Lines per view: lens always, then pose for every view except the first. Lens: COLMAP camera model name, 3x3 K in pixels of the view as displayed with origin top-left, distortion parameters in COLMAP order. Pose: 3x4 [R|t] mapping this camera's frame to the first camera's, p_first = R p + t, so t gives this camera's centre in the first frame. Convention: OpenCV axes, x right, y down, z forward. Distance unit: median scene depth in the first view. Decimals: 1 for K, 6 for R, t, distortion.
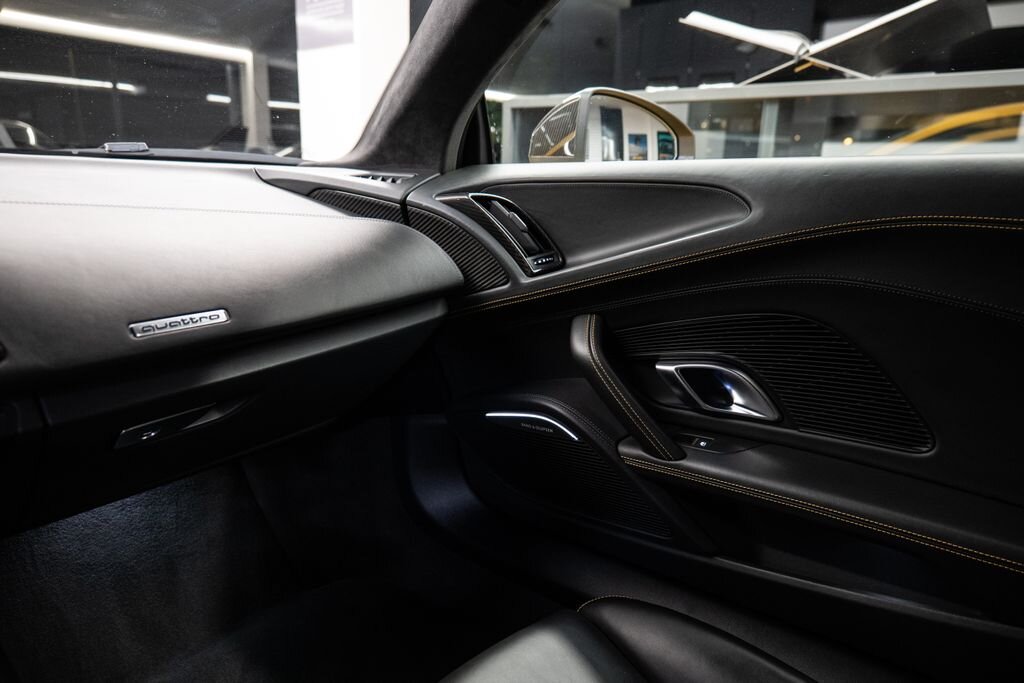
lens RADIAL K [[640.7, 0, 522.1], [0, 640.7, 342.7], [0, 0, 1]] dist [-0.011511, -0.006167]
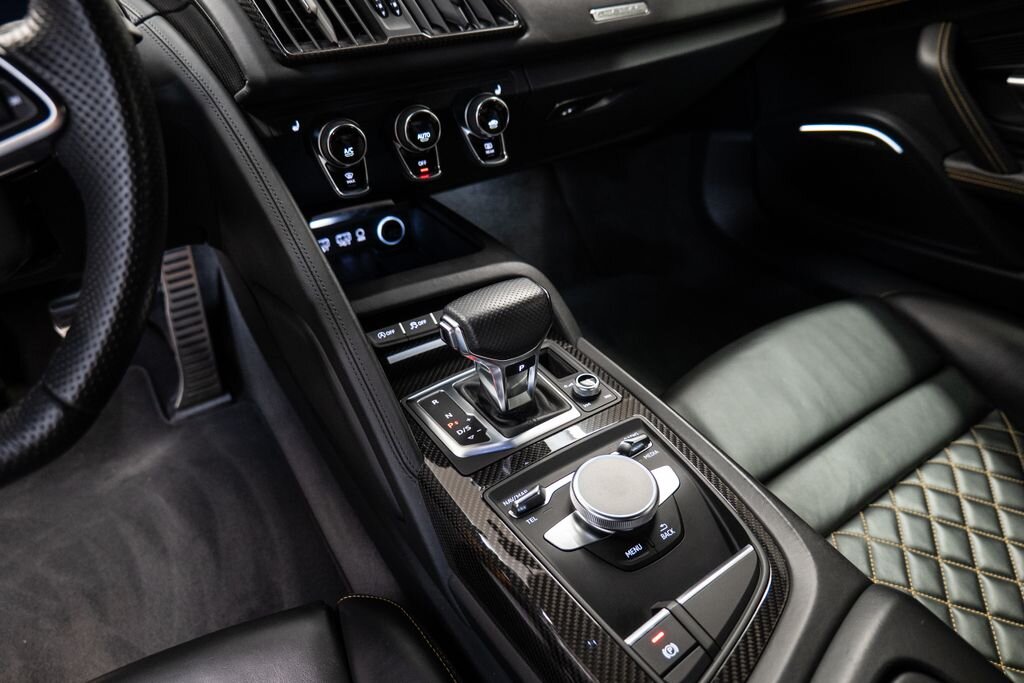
lens RADIAL K [[668.2, 0, 504.5], [0, 668.2, 335.6], [0, 0, 1]] dist [-0.043366, 0.021151]
pose [[0.947675, 0.135469, -0.289068, -0.179801], [-0.027473, 0.936746, 0.348930, 0.073544], [0.318053, -0.322730, 0.891453, -0.267849]]
